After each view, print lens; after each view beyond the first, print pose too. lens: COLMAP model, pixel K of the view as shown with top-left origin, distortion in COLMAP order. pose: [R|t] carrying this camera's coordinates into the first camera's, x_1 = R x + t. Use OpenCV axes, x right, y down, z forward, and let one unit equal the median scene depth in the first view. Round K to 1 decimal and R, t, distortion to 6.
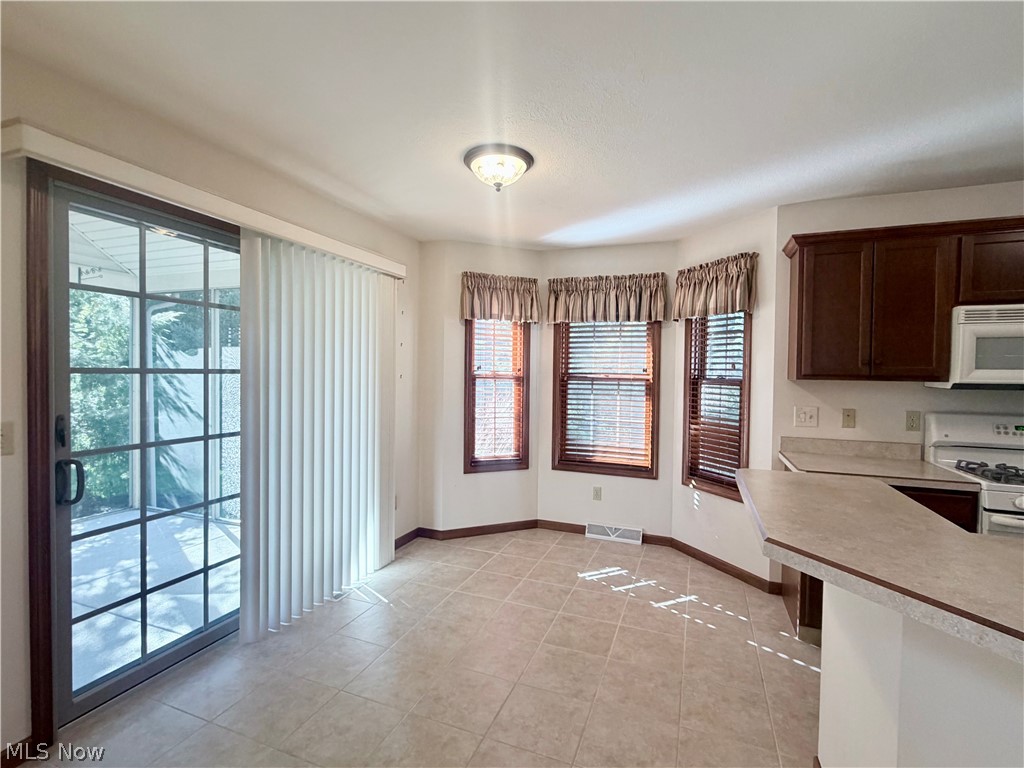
lens RADIAL K [[478.6, 0, 513.8], [0, 478.6, 382.8], [0, 0, 1]] dist [-0.001245, 0.000022]
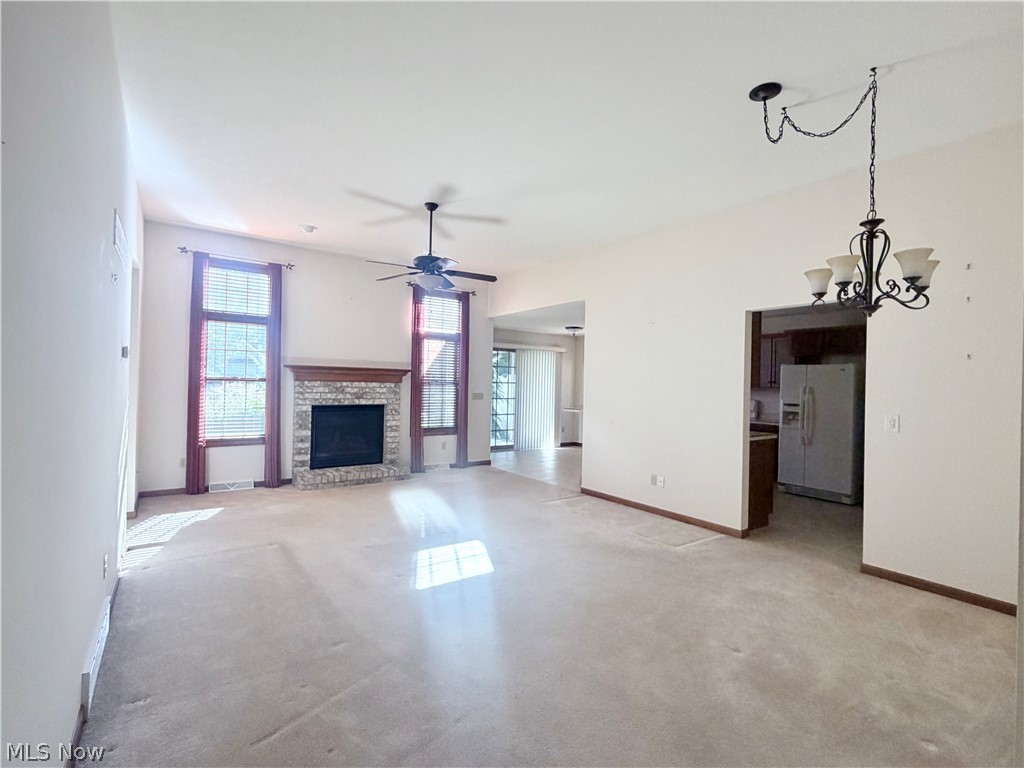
lens RADIAL K [[478.6, 0, 513.8], [0, 478.6, 382.8], [0, 0, 1]] dist [-0.001245, 0.000022]
pose [[0.839632, 0.005475, -0.543128, 1.479813], [-0.025404, 0.999251, -0.029201, 0.086535], [0.542561, 0.038316, 0.839142, -2.197424]]
